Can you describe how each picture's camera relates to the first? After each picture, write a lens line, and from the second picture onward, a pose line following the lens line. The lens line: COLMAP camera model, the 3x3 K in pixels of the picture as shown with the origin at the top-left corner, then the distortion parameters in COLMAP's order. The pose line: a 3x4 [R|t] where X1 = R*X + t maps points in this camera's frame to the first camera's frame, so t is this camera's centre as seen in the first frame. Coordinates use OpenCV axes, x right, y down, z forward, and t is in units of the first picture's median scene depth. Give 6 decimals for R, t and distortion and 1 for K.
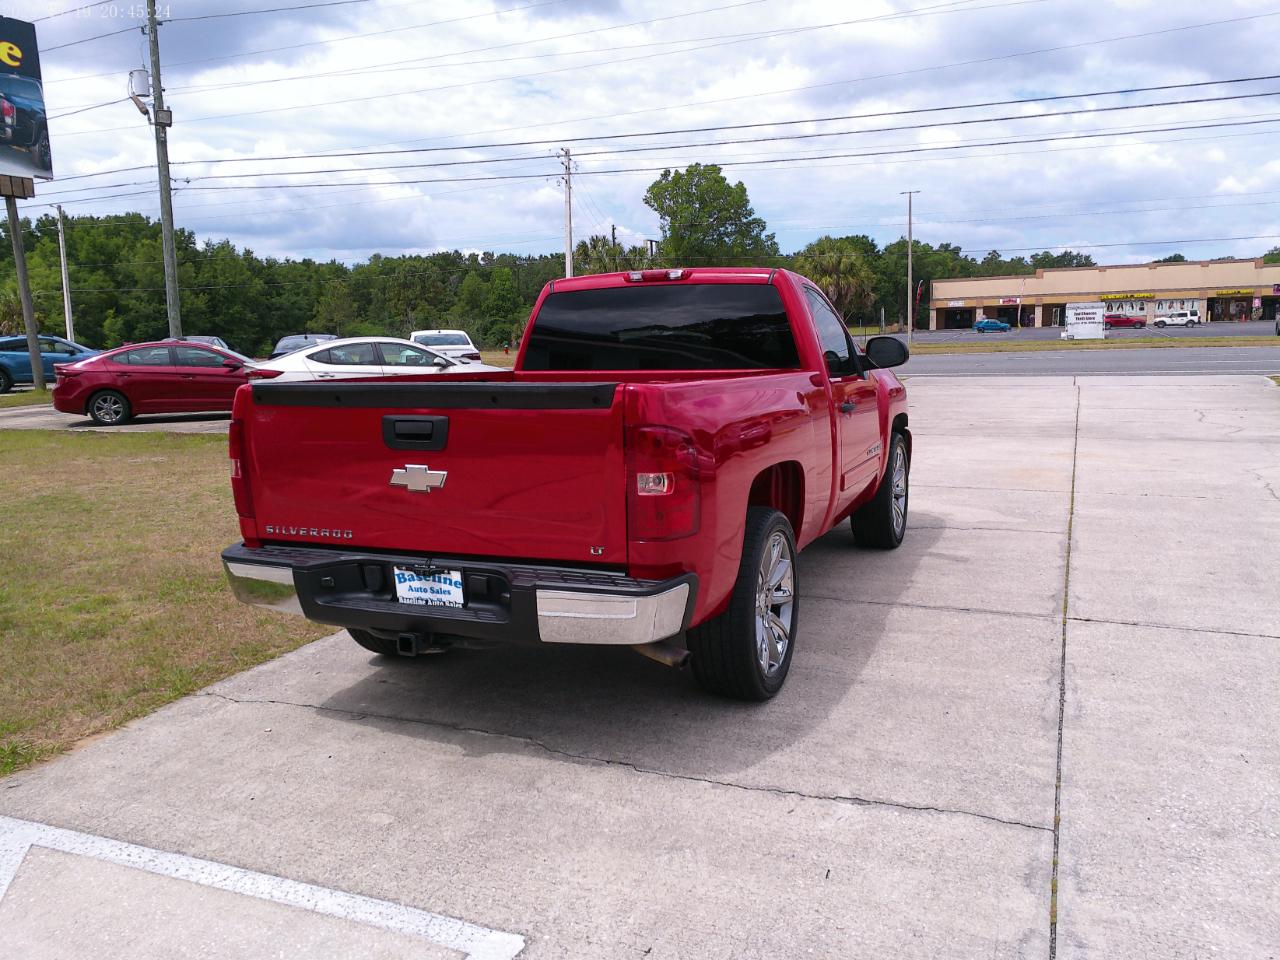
lens RADIAL K [[1032.9, 0, 648.1], [0, 1032.9, 479.0], [0, 0, 1]] dist [0.008964, 0.001416]
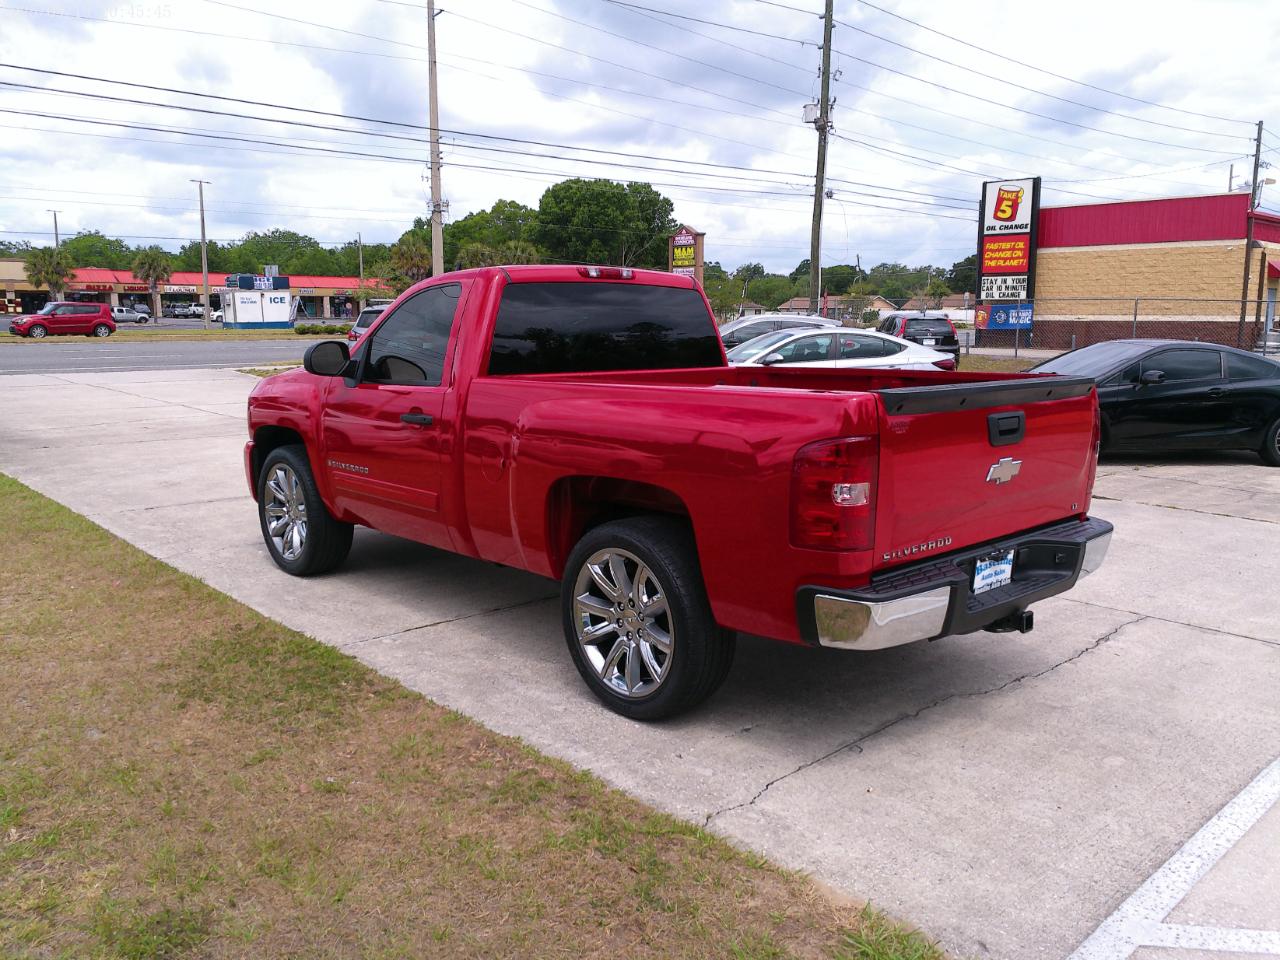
lens RADIAL K [[1022.5, 0, 640.0], [0, 1022.5, 480.0], [0, 0, 1]] dist [0.009597, -0.003777]
pose [[0.409485, -0.119350, 0.904477, -1.072867], [0.112771, 0.990425, 0.079636, -0.094871], [-0.905320, 0.069389, 0.419023, 0.717392]]
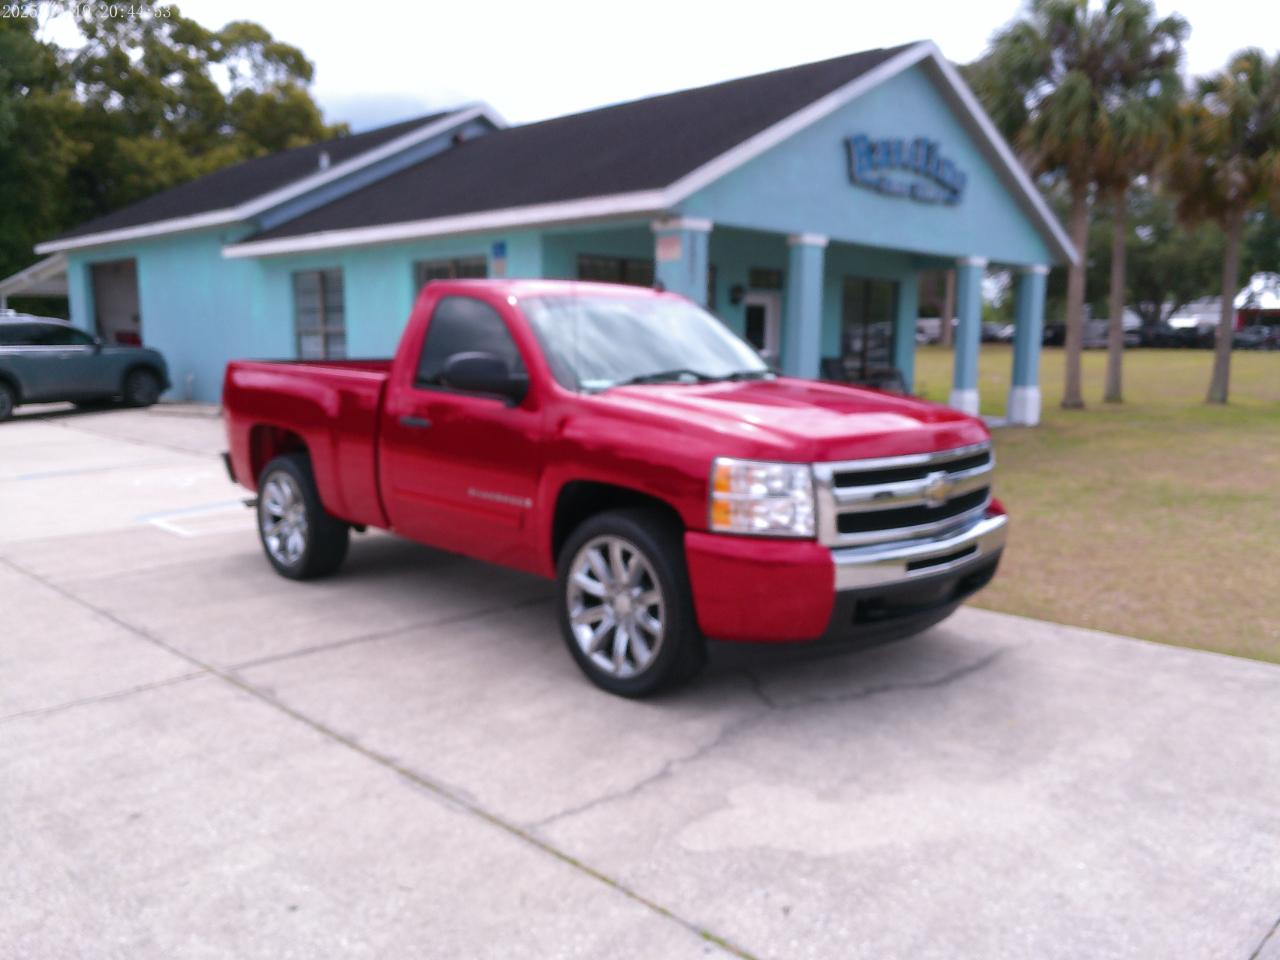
lens RADIAL K [[1043.2, 0, 655.3], [0, 1043.2, 480.2], [0, 0, 1]] dist [-0.008988, -0.003536]
pose [[-0.368344, 0.148455, -0.917760, 1.243142], [-0.128585, 0.969546, 0.208440, -0.305445], [0.920754, 0.194788, -0.338037, 1.906041]]
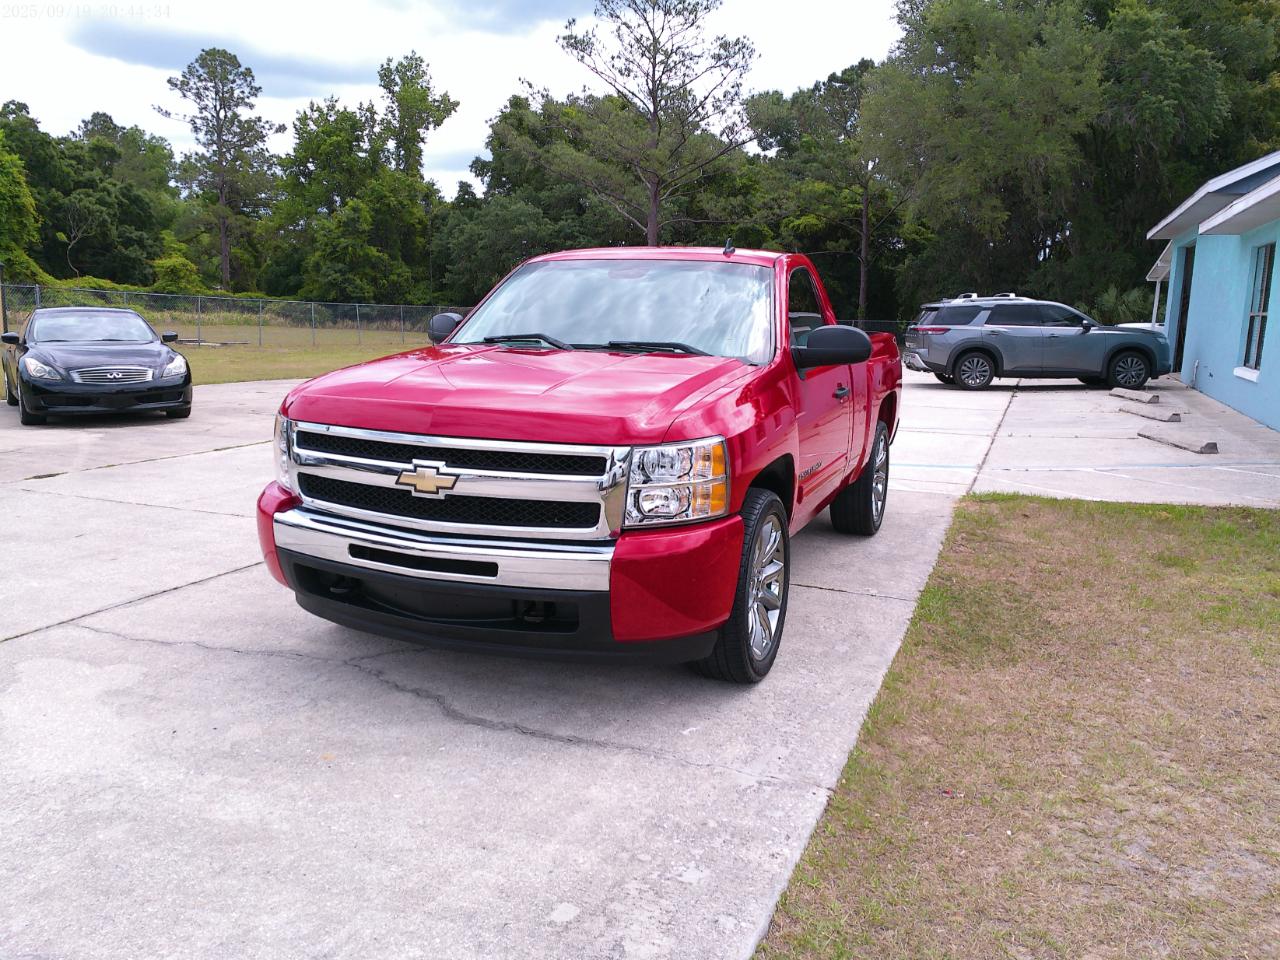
lens RADIAL K [[1026.2, 0, 657.7], [0, 1026.2, 473.1], [0, 0, 1]] dist [0.006560, -0.001410]
pose [[-0.999425, 0.003585, -0.033710, 0.105111], [-0.006699, 0.953906, 0.300030, -0.371700], [0.033232, 0.300083, -0.953334, 2.585473]]
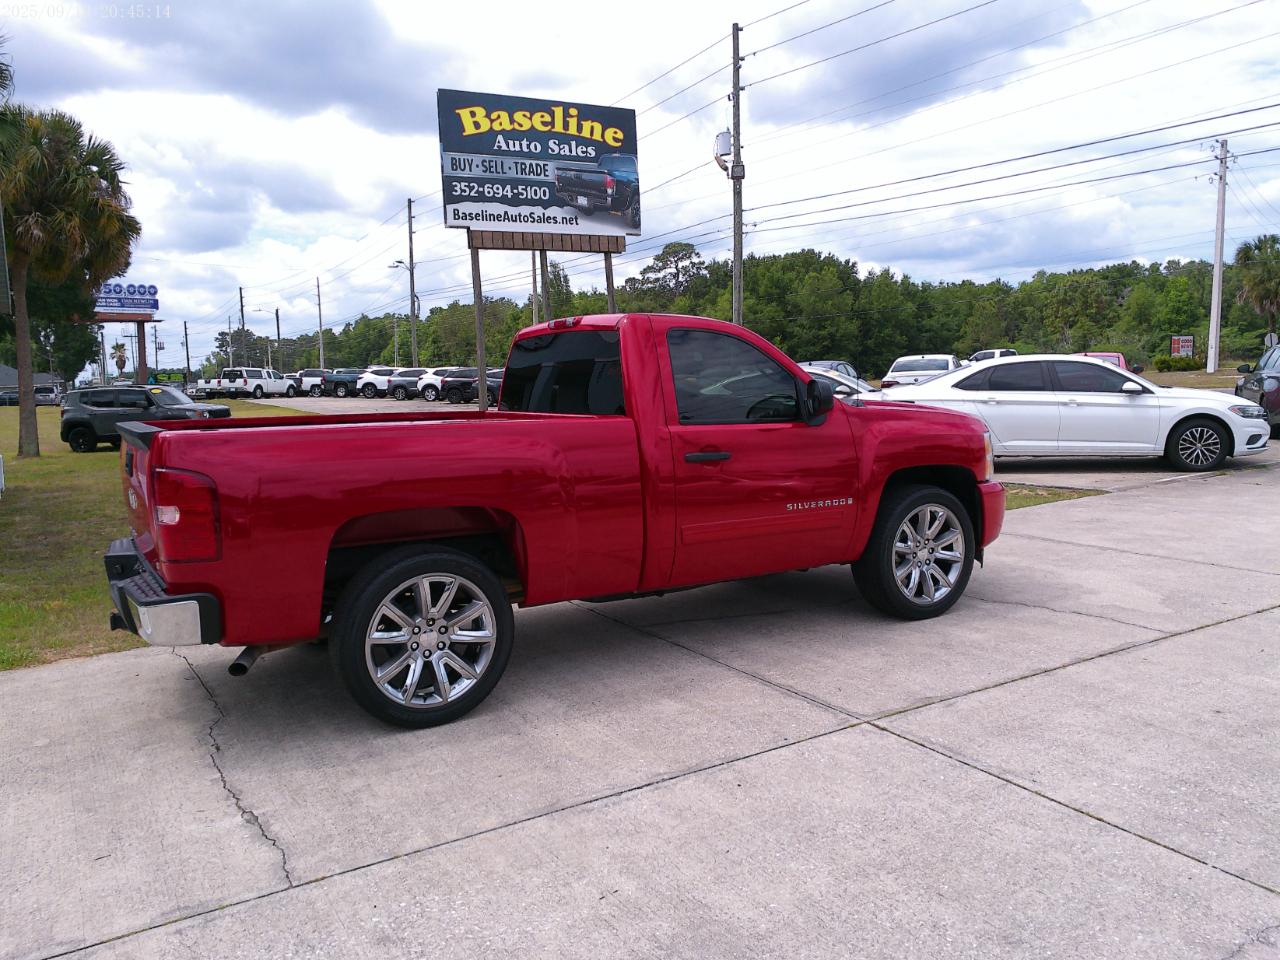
lens RADIAL K [[1022.5, 0, 640.0], [0, 1022.5, 480.0], [0, 0, 1]] dist [0.009597, -0.003777]
pose [[0.804713, 0.057595, -0.590864, 0.858067], [-0.067127, 0.997727, 0.005833, -0.060660], [0.589857, 0.034969, 0.806750, 0.260869]]
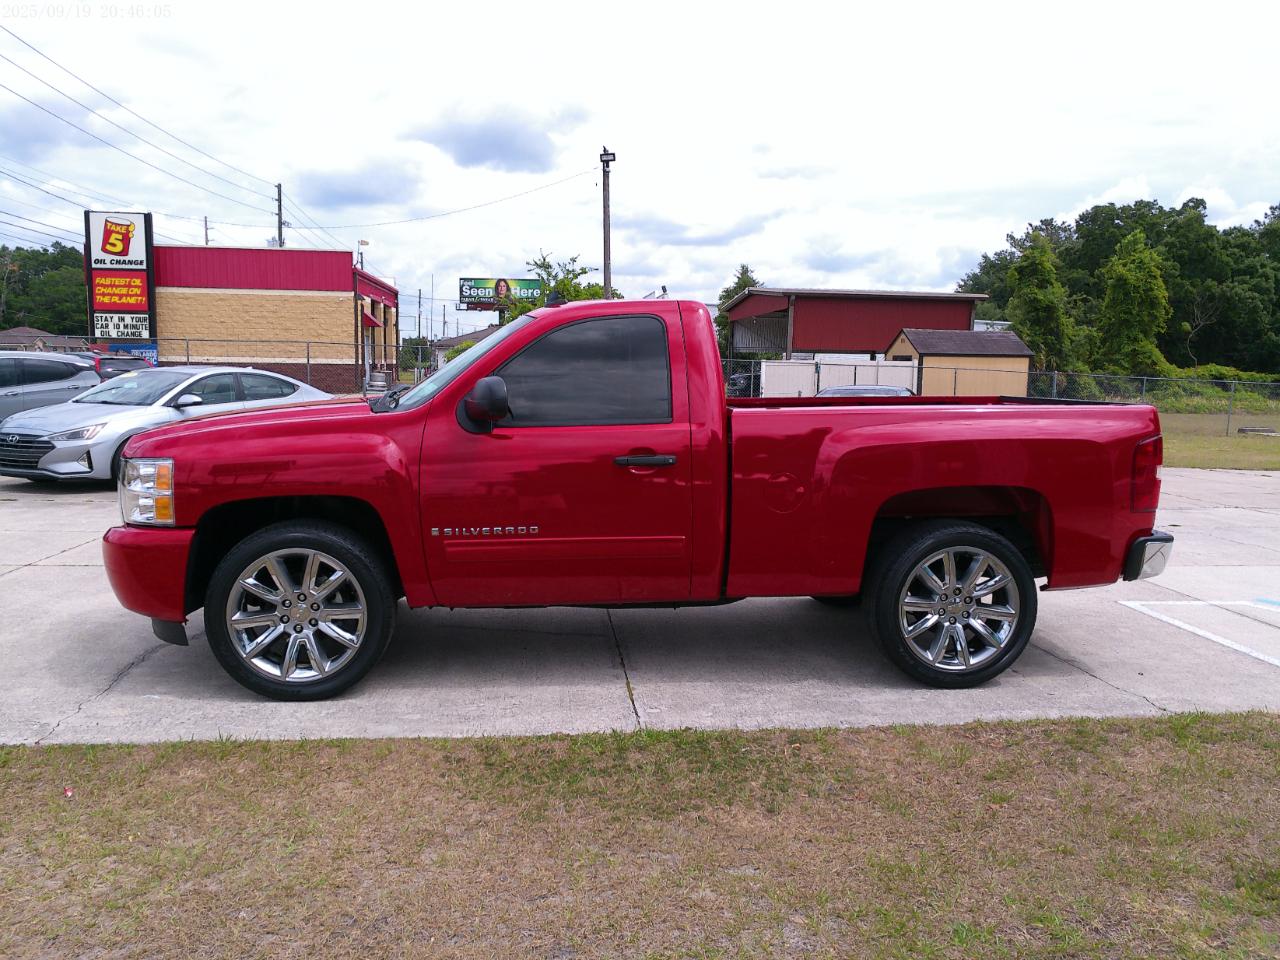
lens RADIAL K [[1041.9, 0, 633.2], [0, 1041.9, 487.2], [0, 0, 1]] dist [0.008435, -0.009270]
pose [[-0.487575, -0.082856, 0.869141, -1.053990], [0.118753, 0.979942, 0.160037, -0.242363], [-0.864967, 0.181244, -0.467955, 1.903884]]
